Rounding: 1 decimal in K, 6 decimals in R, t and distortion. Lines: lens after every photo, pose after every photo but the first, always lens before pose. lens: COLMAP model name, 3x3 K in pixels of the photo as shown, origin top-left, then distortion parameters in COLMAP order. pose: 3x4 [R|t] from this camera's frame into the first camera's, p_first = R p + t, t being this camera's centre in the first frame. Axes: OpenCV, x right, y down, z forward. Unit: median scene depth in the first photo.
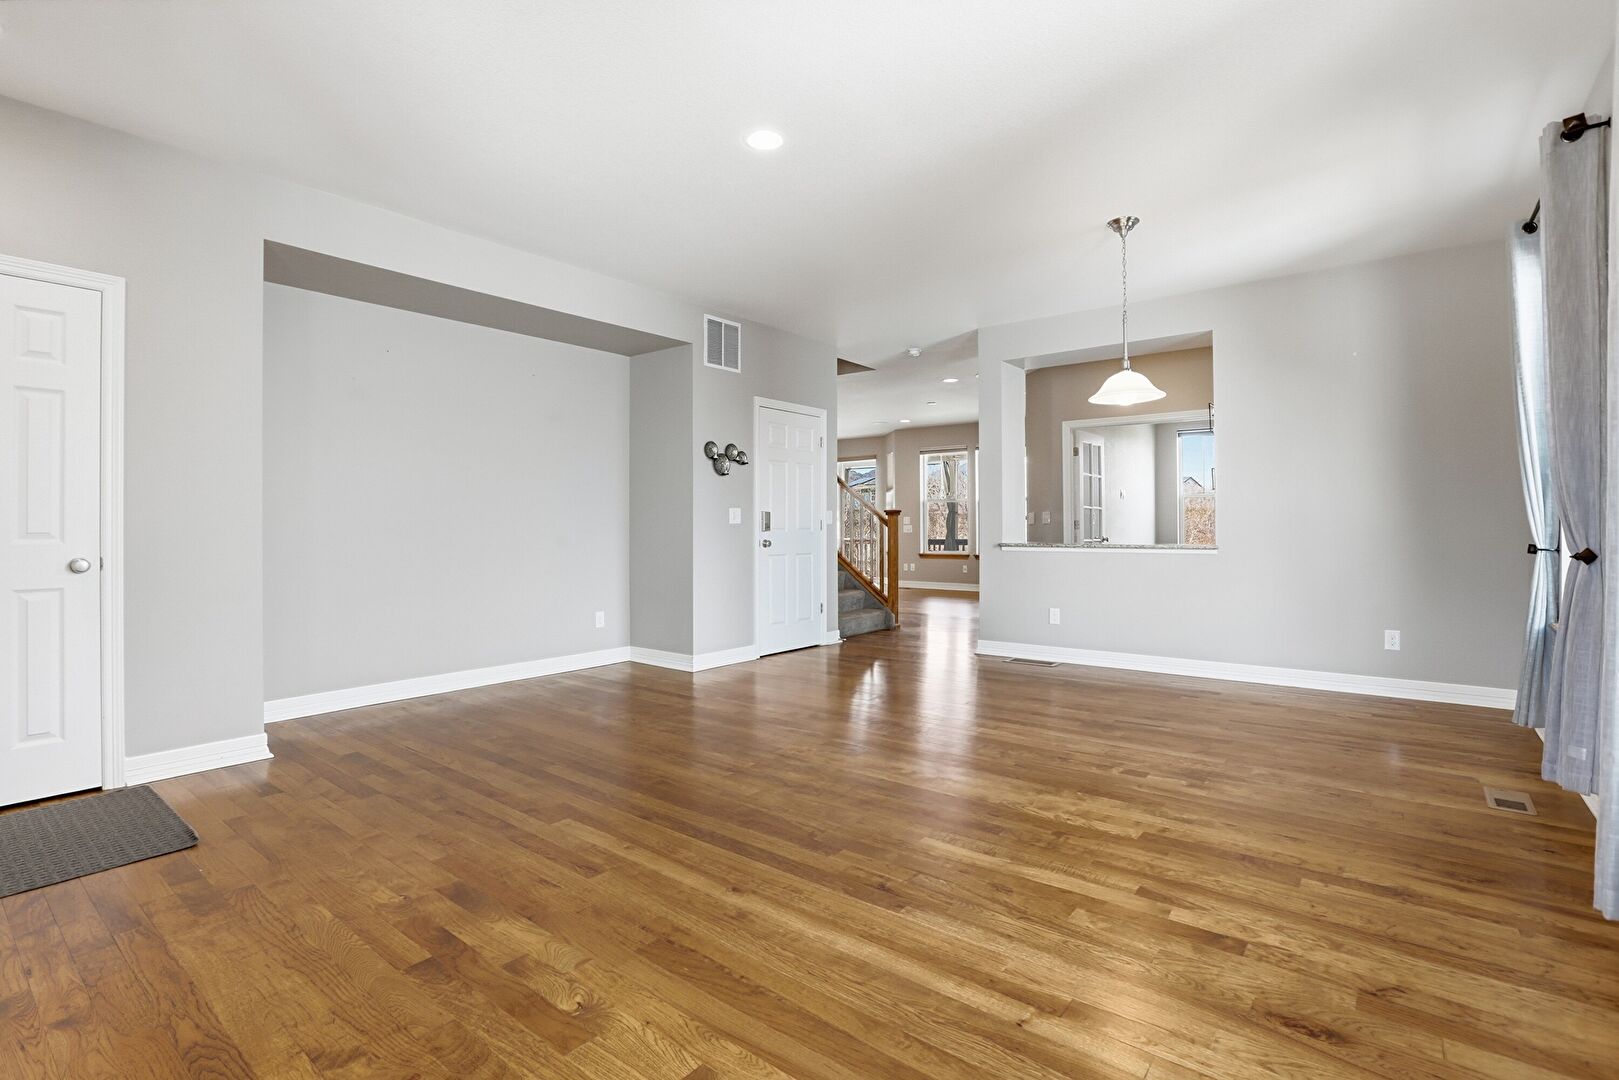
lens RADIAL K [[743.4, 0, 800.3], [0, 743.4, 535.1], [0, 0, 1]] dist [-0.014128, 0.002969]
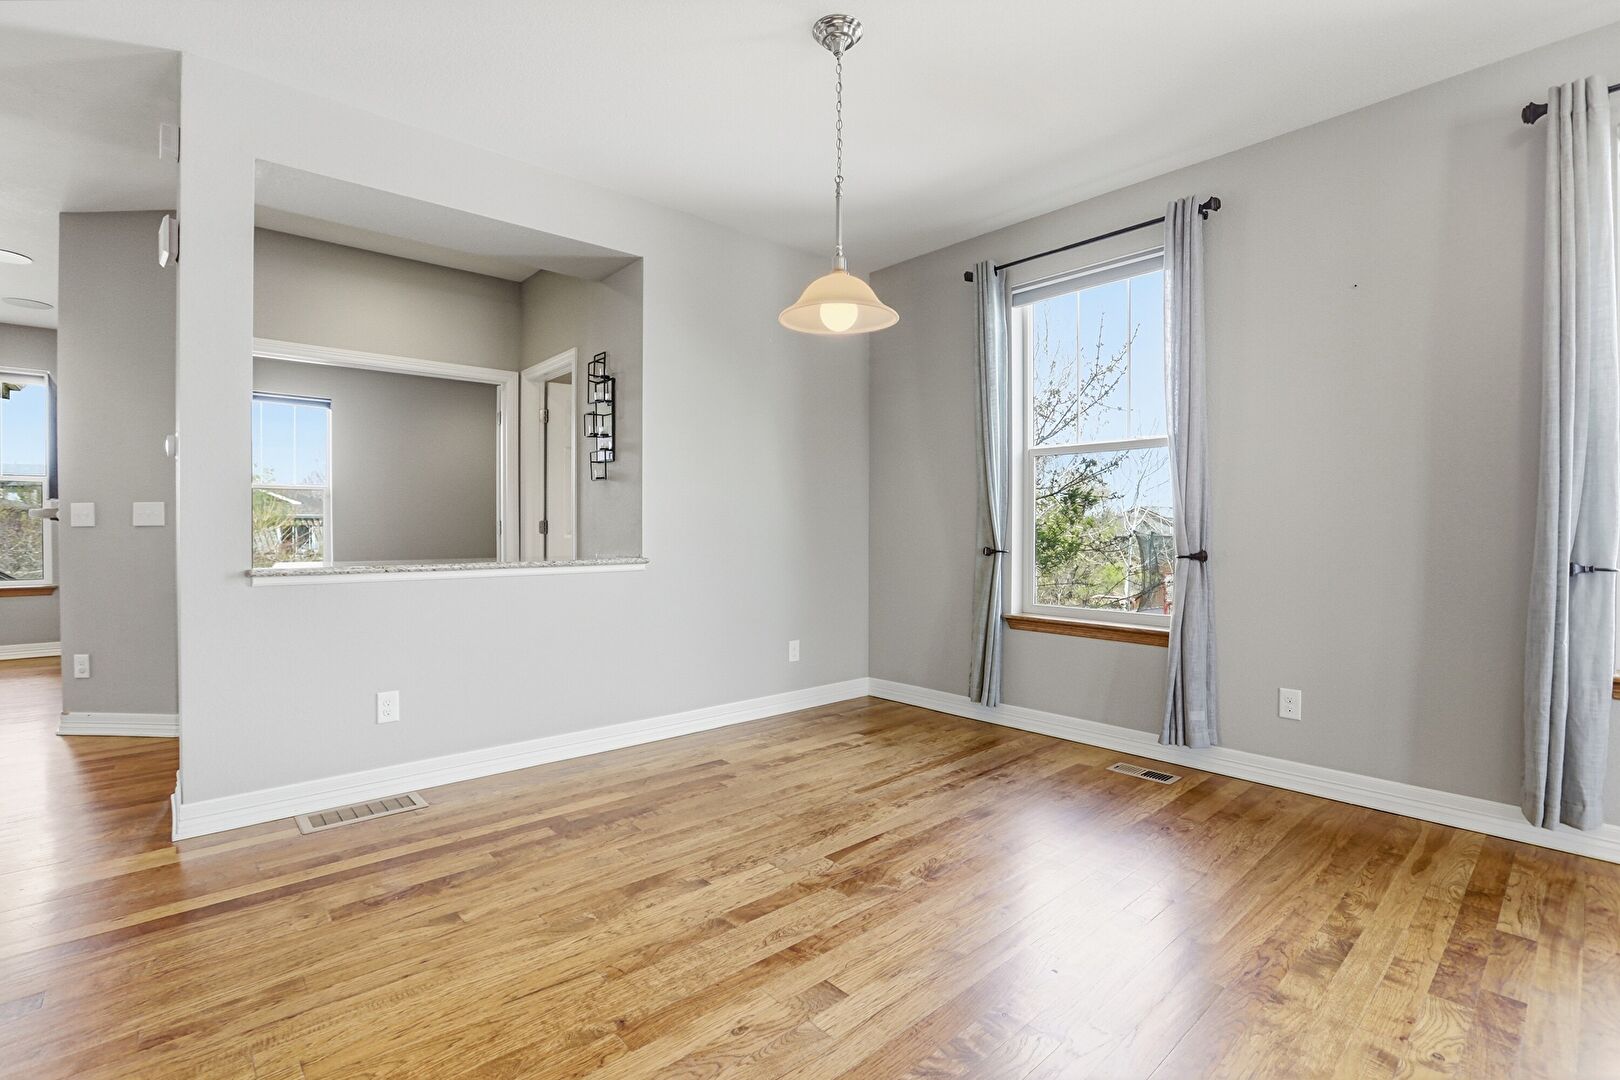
lens RADIAL K [[743.9, 0, 811.0], [0, 743.9, 545.2], [0, 0, 1]] dist [-0.014128, 0.002969]
pose [[0.150251, -0.012696, 0.988566, -0.169703], [0.011288, 0.999874, 0.011125, -0.006932], [-0.988583, 0.009488, 0.150376, 0.935973]]
